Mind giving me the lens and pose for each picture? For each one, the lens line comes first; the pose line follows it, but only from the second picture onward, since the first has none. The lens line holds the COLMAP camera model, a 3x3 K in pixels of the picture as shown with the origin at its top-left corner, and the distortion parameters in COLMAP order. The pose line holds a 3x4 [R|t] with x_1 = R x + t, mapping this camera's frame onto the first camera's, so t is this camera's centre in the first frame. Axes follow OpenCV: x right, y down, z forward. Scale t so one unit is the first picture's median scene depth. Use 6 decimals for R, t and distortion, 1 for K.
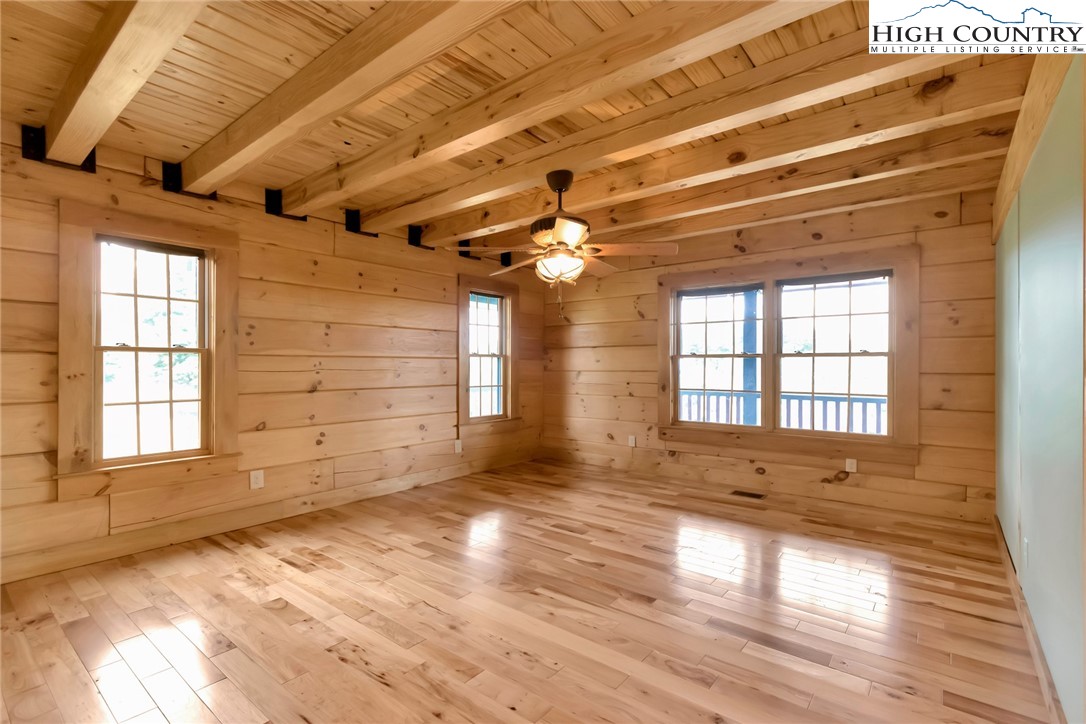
lens RADIAL K [[487.7, 0, 572.4], [0, 487.7, 363.2], [0, 0, 1]] dist [0.010023, -0.003922]
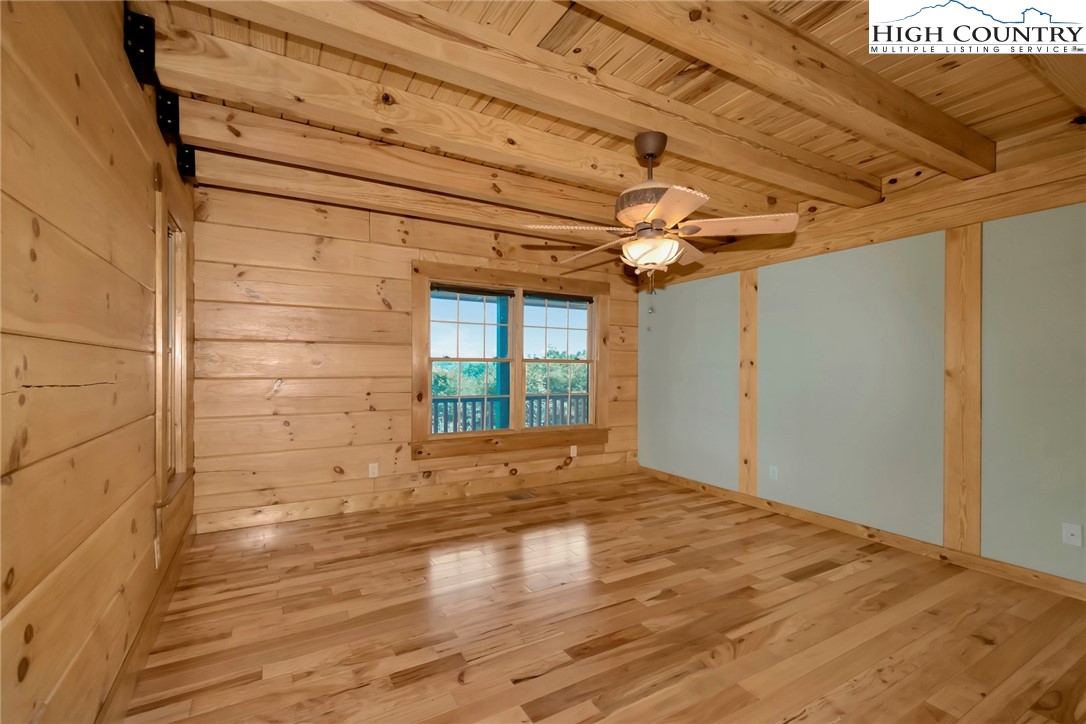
lens RADIAL K [[487.7, 0, 541.8], [0, 487.7, 369.7], [0, 0, 1]] dist [0.010023, -0.003922]
pose [[0.392167, 0.000611, 0.919894, -0.581725], [-0.007258, 0.999971, 0.002430, 0.001046], [-0.919865, -0.007630, 0.392160, 0.578300]]
